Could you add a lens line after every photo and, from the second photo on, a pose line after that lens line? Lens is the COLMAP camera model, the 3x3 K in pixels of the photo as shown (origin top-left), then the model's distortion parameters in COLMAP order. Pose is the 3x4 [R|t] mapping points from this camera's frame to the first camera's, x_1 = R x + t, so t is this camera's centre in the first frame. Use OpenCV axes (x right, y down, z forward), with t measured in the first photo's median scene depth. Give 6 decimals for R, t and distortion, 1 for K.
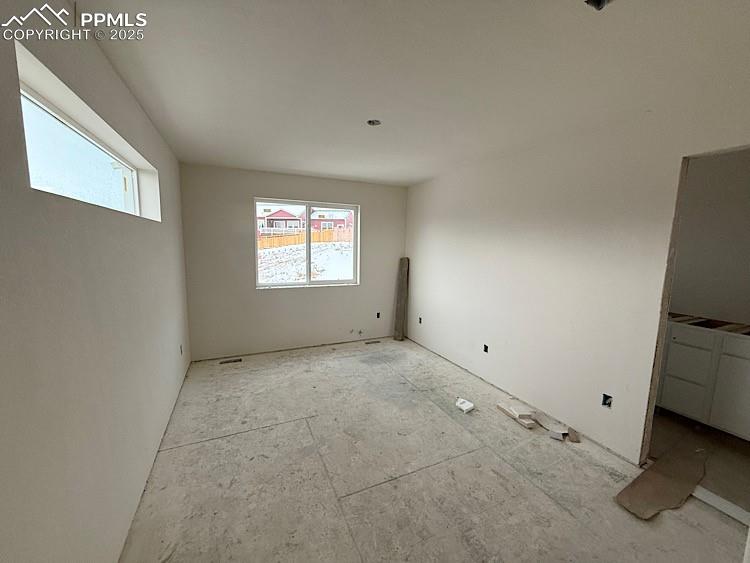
lens RADIAL K [[298.1, 0, 372.9], [0, 298.1, 280.5], [0, 0, 1]] dist [0.001341, 0.000296]
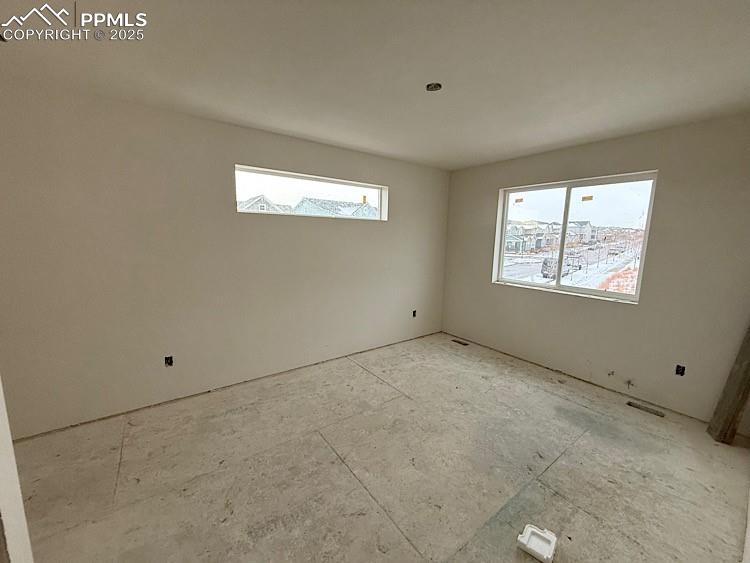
lens RADIAL K [[298.1, 0, 372.9], [0, 298.1, 280.5], [0, 0, 1]] dist [0.001341, 0.000296]
pose [[0.197773, 0.129536, -0.971651, 0.547828], [-0.133116, 0.985597, 0.104300, -0.032777], [0.971167, 0.108715, 0.212168, 0.448336]]
